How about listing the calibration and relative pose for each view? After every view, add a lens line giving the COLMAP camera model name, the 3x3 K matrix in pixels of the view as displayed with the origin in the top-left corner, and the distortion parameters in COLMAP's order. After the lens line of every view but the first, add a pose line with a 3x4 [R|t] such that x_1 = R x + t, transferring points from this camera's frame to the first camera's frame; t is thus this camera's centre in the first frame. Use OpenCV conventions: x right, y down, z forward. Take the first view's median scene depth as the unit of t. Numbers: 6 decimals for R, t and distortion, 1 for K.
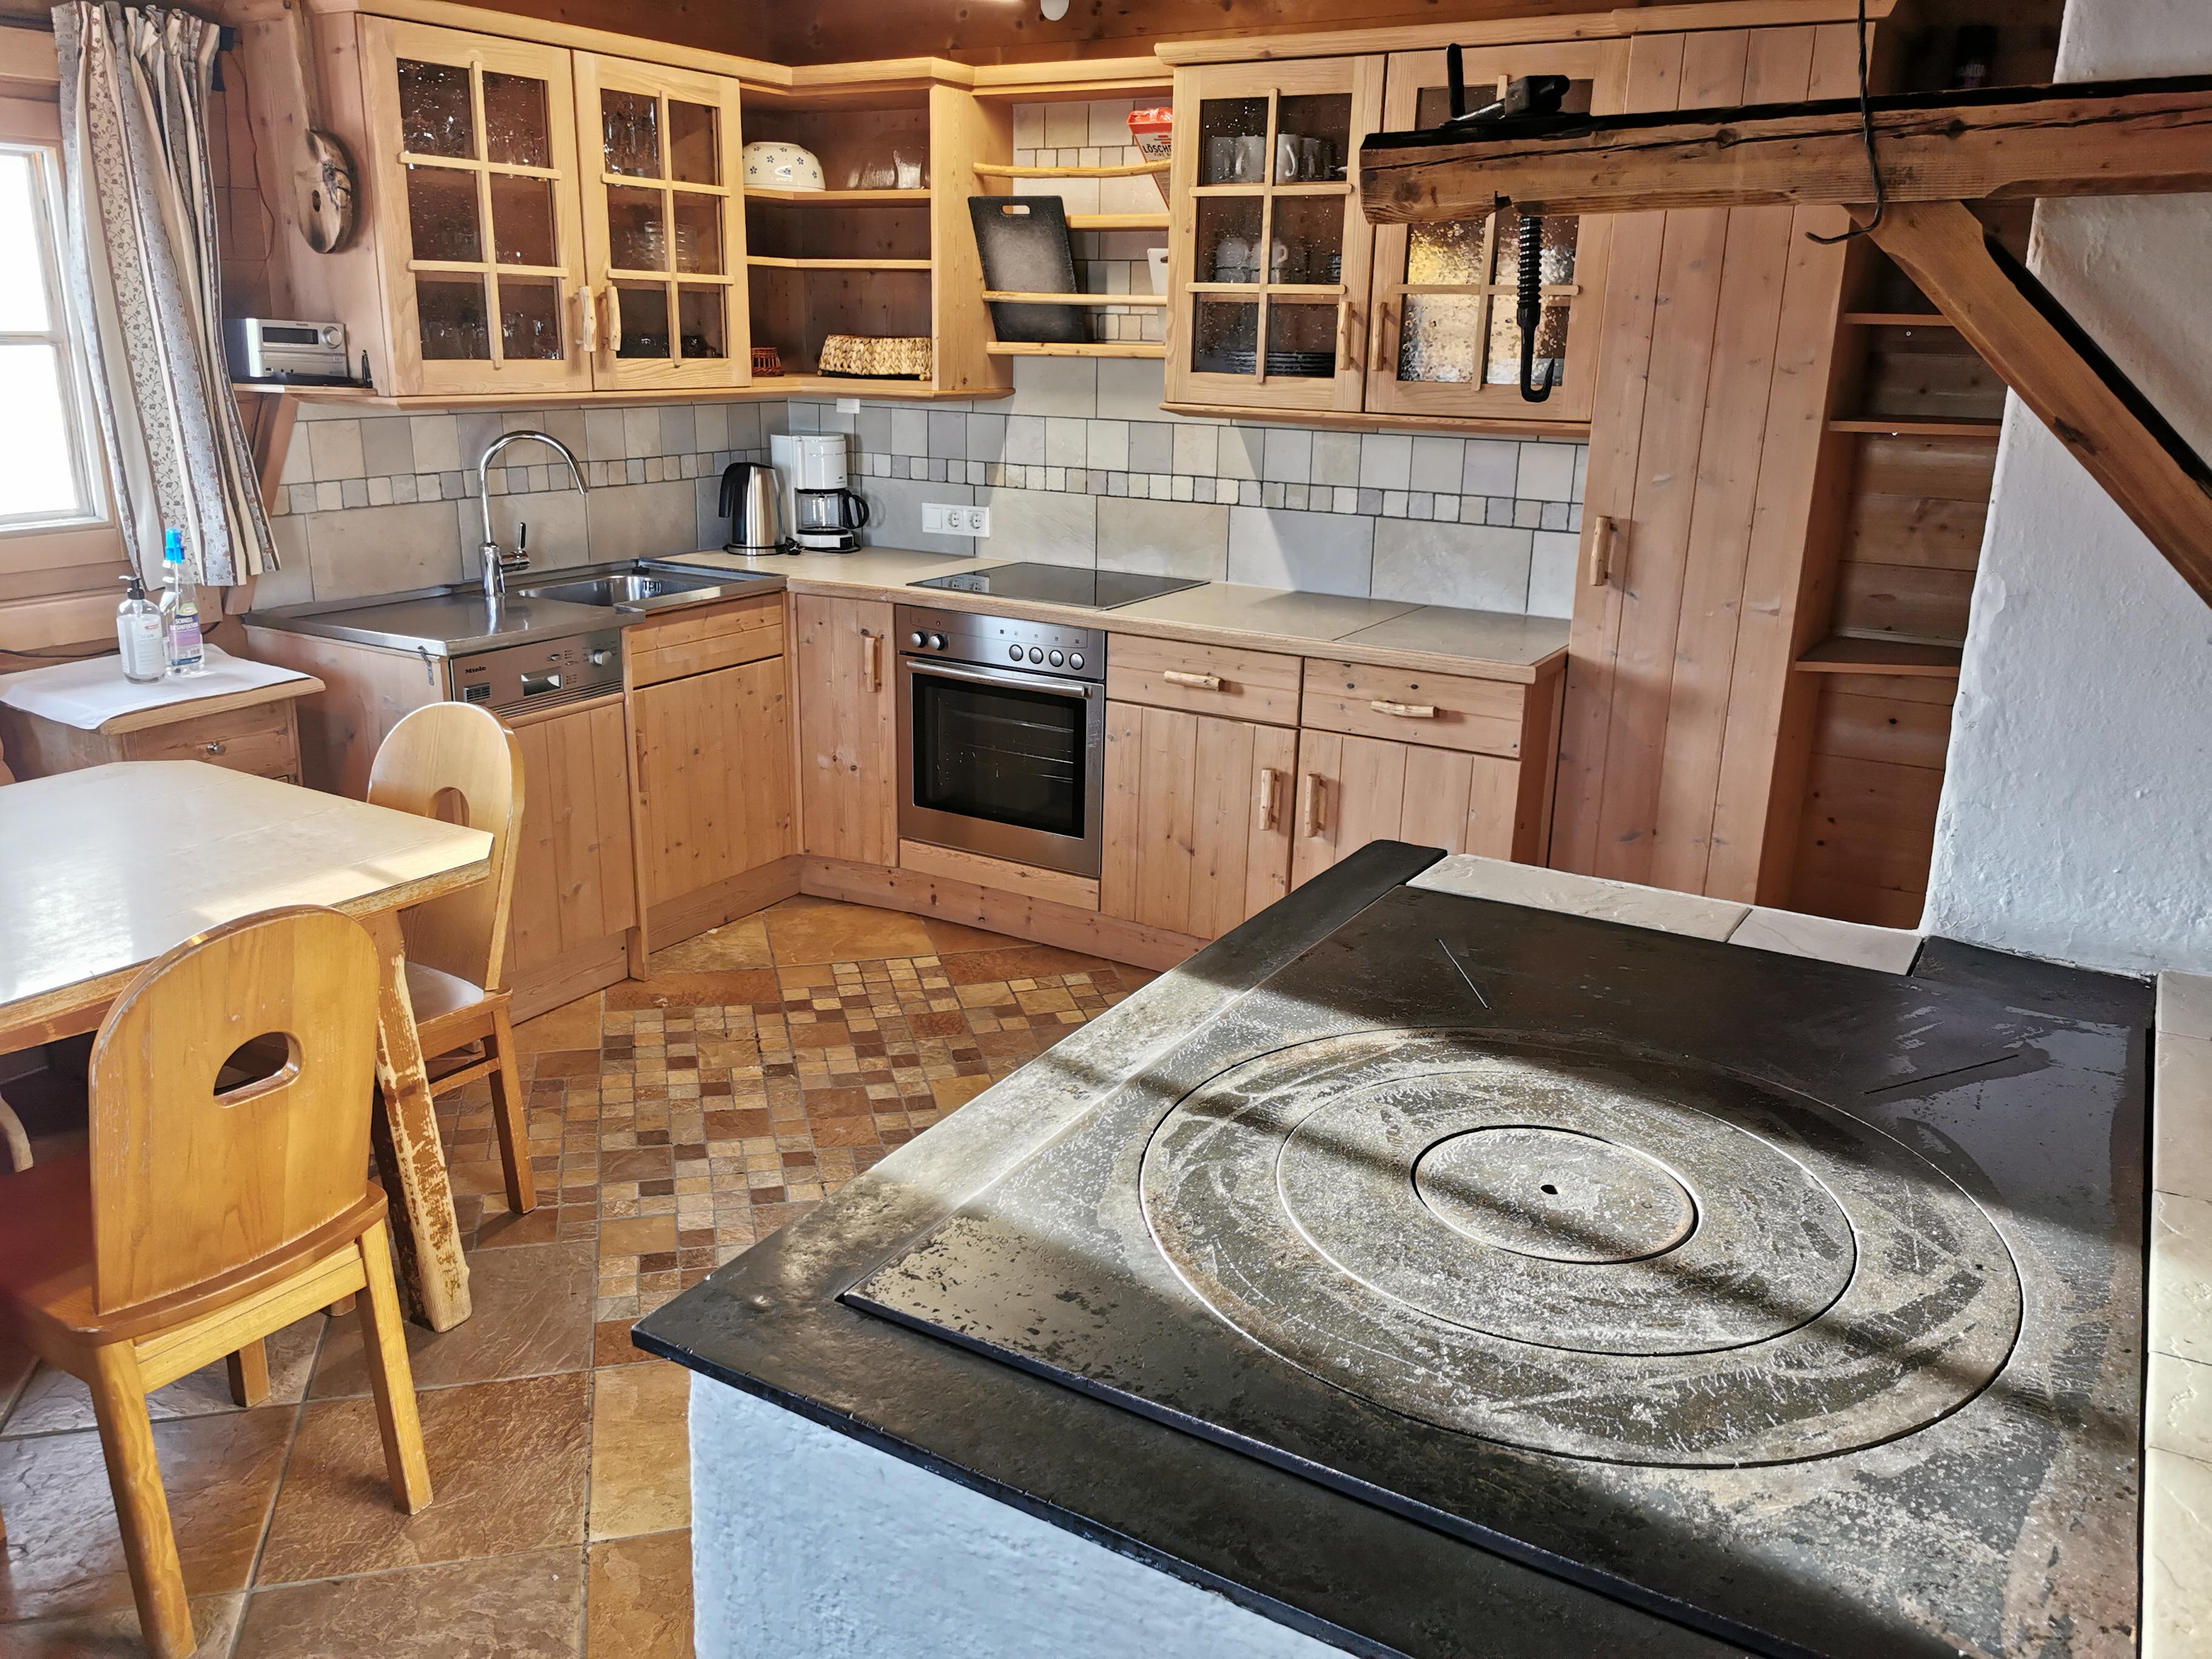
lens RADIAL K [[1742.8, 0, 1106.0], [0, 1742.8, 829.5], [0, 0, 1]] dist [0.089227, -0.116314]
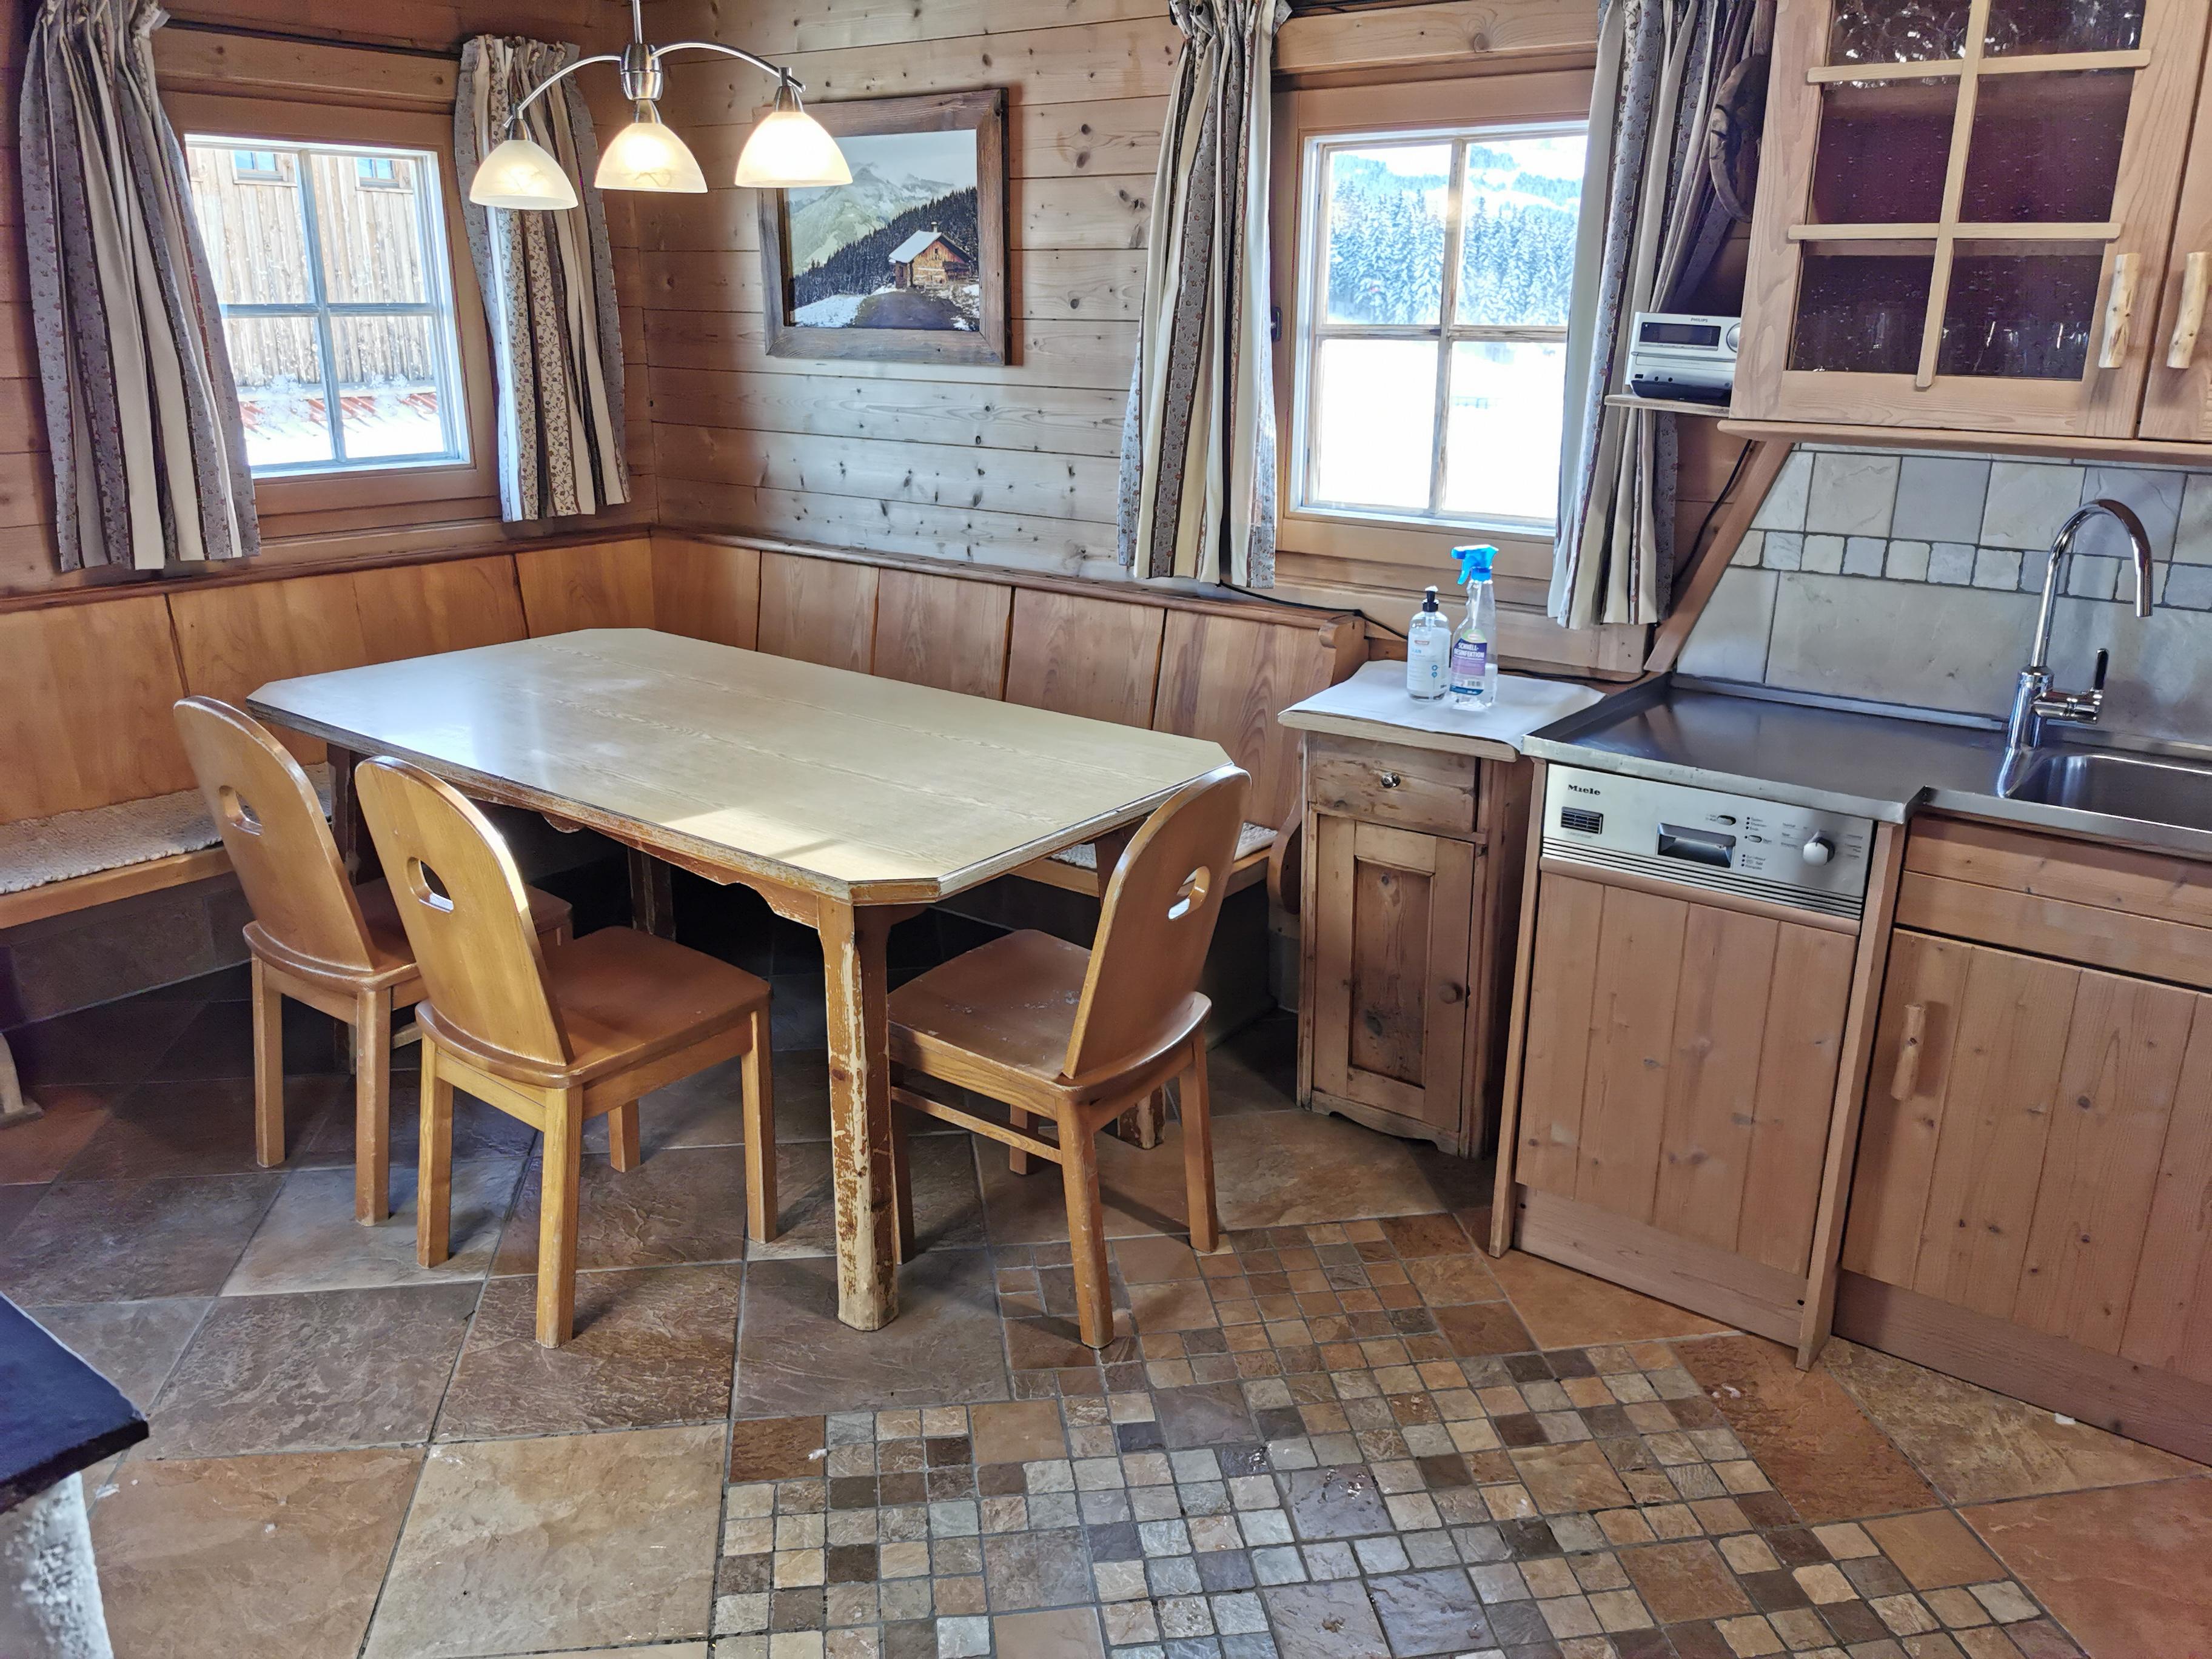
lens RADIAL K [[1742.8, 0, 1106.0], [0, 1742.8, 829.5], [0, 0, 1]] dist [0.089227, -0.116314]
pose [[-0.124905, 0.275700, -0.953094, 0.347737], [-0.292302, 0.907758, 0.300892, -0.226135], [0.948134, 0.316174, -0.032796, 0.802635]]
